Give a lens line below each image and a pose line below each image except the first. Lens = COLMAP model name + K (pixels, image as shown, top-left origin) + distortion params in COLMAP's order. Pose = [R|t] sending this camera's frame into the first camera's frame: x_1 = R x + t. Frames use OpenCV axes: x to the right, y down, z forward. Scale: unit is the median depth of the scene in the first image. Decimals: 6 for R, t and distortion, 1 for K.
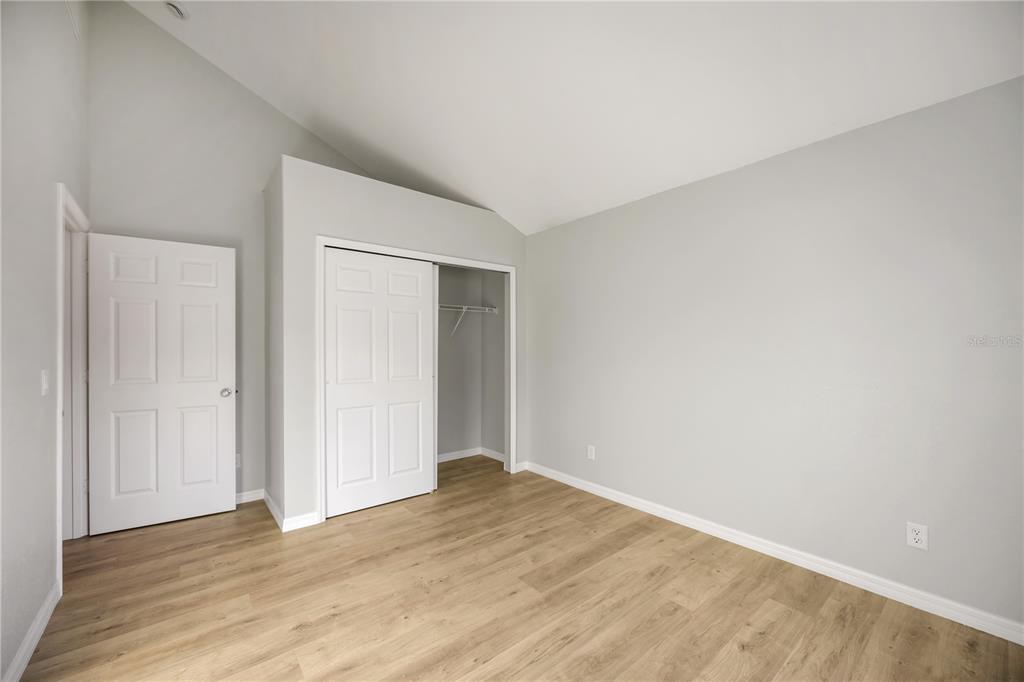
lens RADIAL K [[406.0, 0, 539.9], [0, 406.0, 343.0], [0, 0, 1]] dist [-0.007861, 0.001635]
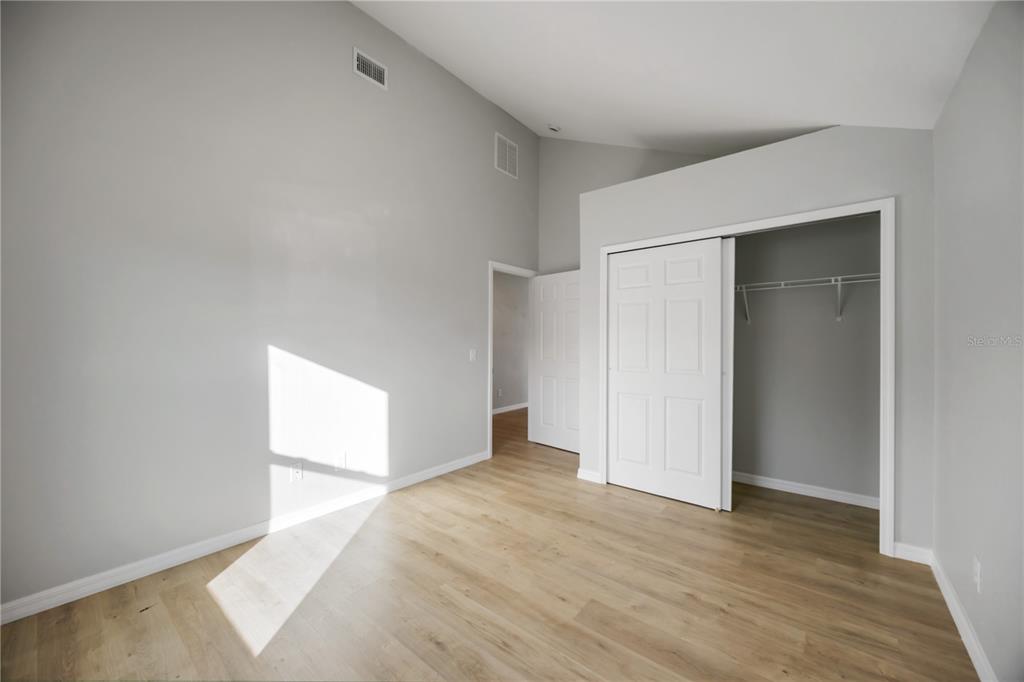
lens RADIAL K [[406.0, 0, 499.9], [0, 406.0, 345.0], [0, 0, 1]] dist [-0.007861, 0.001635]
pose [[0.128530, 0.013142, -0.991619, 0.649343], [0.014225, 0.999785, 0.015094, 0.004534], [0.991604, -0.016046, 0.128316, 0.568040]]
